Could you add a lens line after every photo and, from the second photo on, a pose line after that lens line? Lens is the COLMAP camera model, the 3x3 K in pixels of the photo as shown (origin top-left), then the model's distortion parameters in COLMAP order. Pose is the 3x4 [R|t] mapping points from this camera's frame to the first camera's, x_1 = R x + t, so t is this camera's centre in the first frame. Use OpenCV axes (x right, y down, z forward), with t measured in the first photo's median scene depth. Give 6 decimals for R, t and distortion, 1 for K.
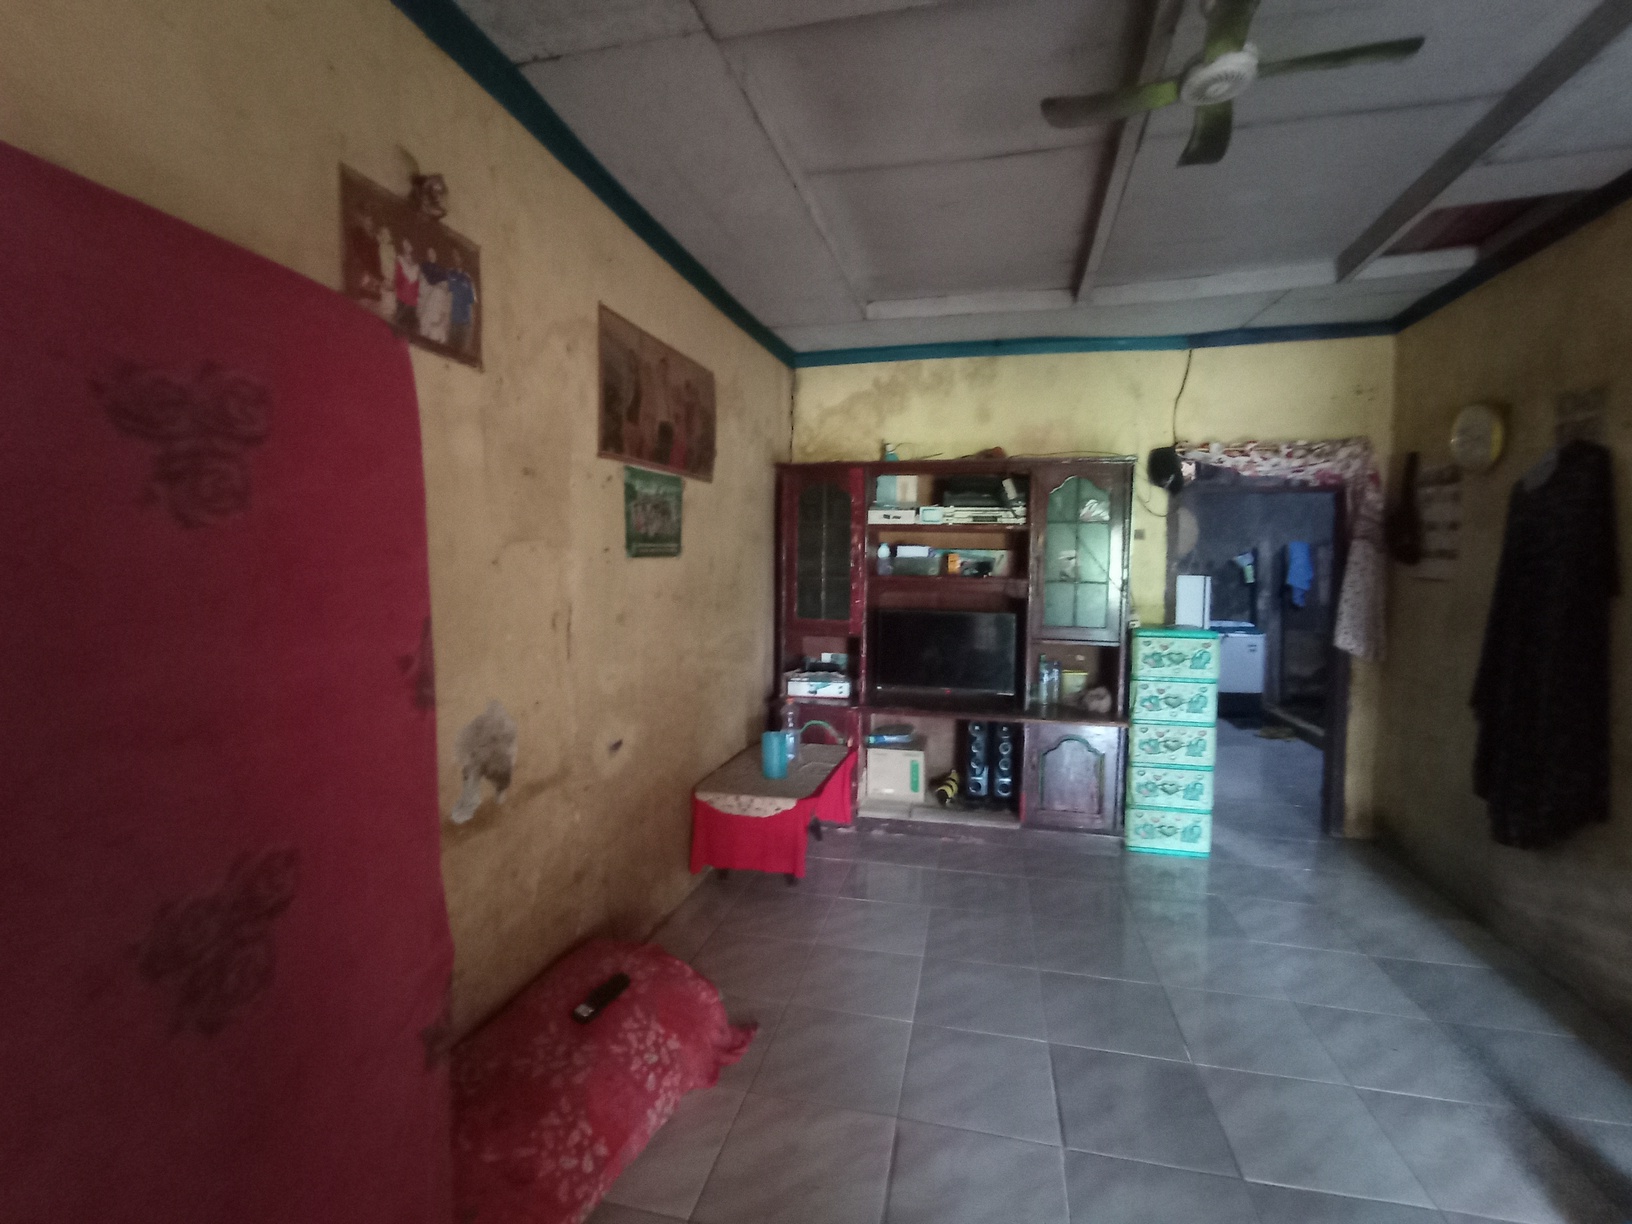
lens RADIAL K [[733.0, 0, 816.6], [0, 733.0, 597.2], [0, 0, 1]] dist [-0.023191, 0.016269]
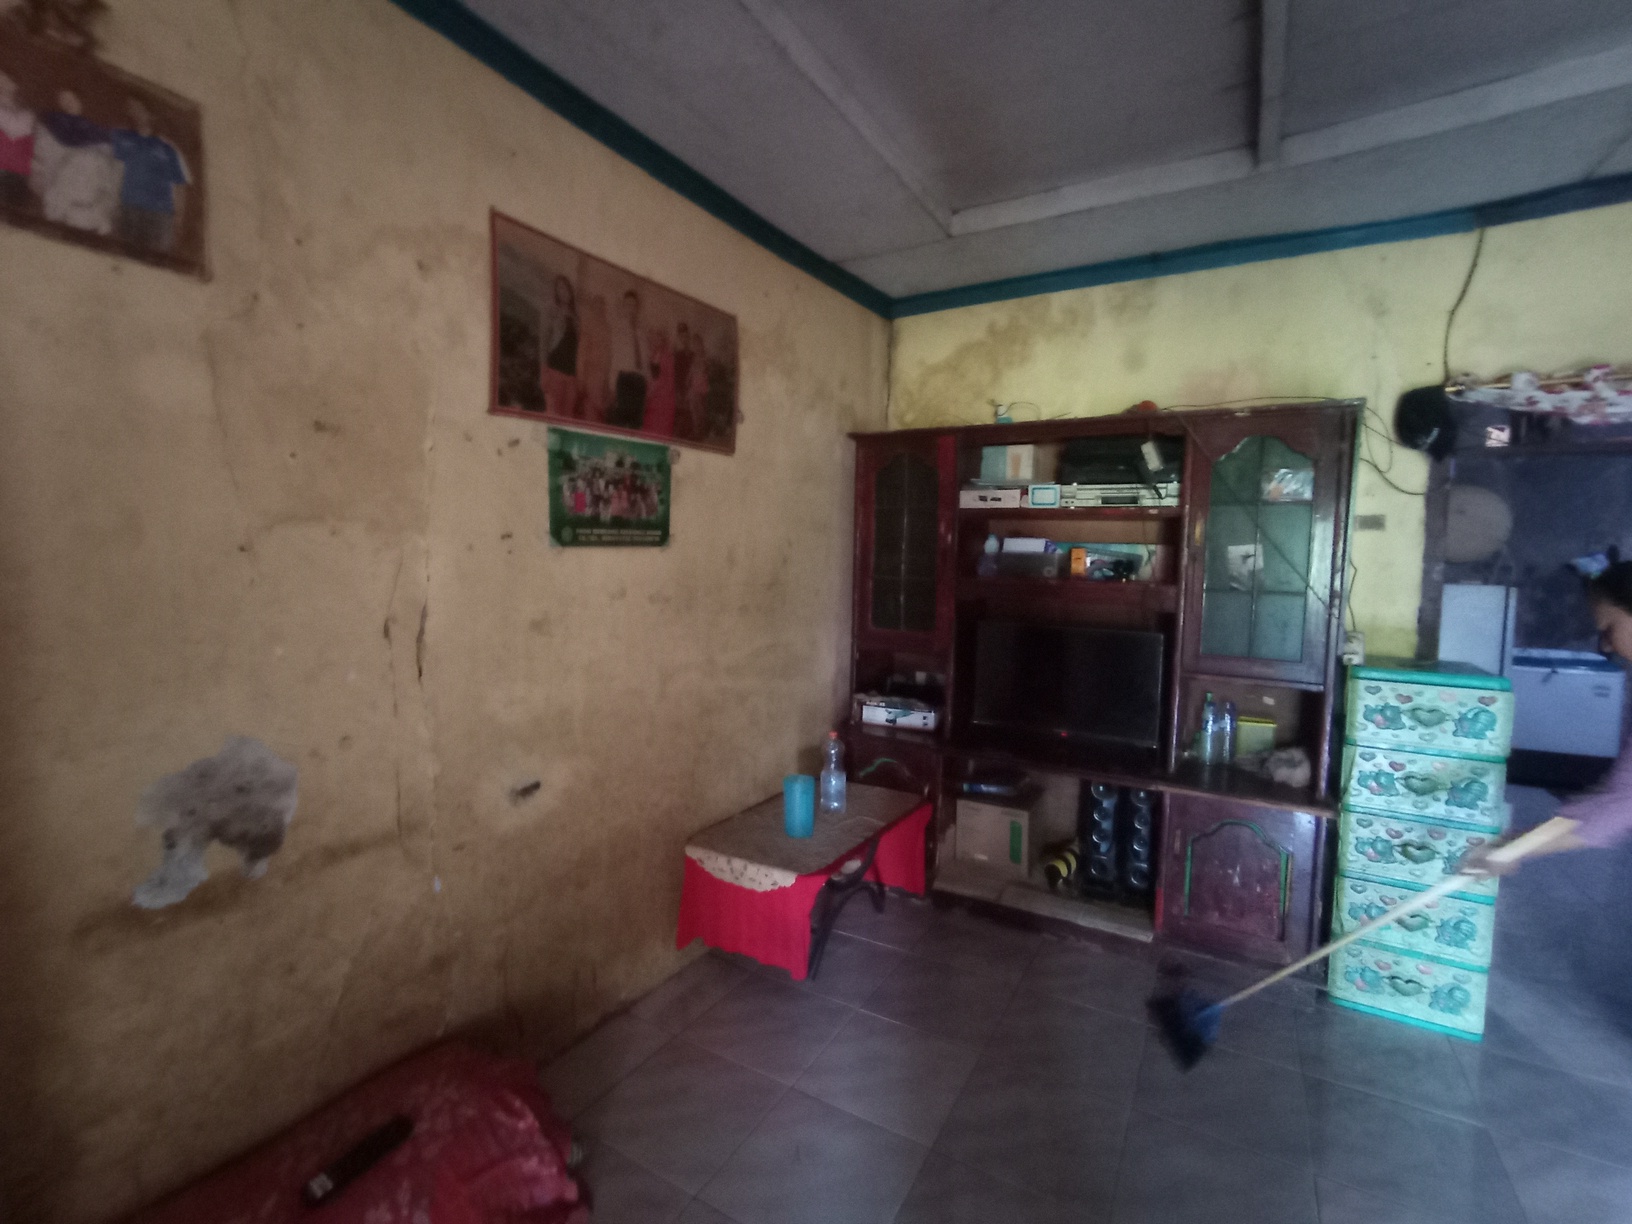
lens RADIAL K [[733.0, 0, 816.6], [0, 733.0, 597.2], [0, 0, 1]] dist [-0.023191, 0.016269]
pose [[0.956863, 0.027809, -0.289204, 0.165091], [-0.026541, 0.999613, 0.008309, -0.010571], [0.289324, -0.000275, 0.957231, 0.243763]]
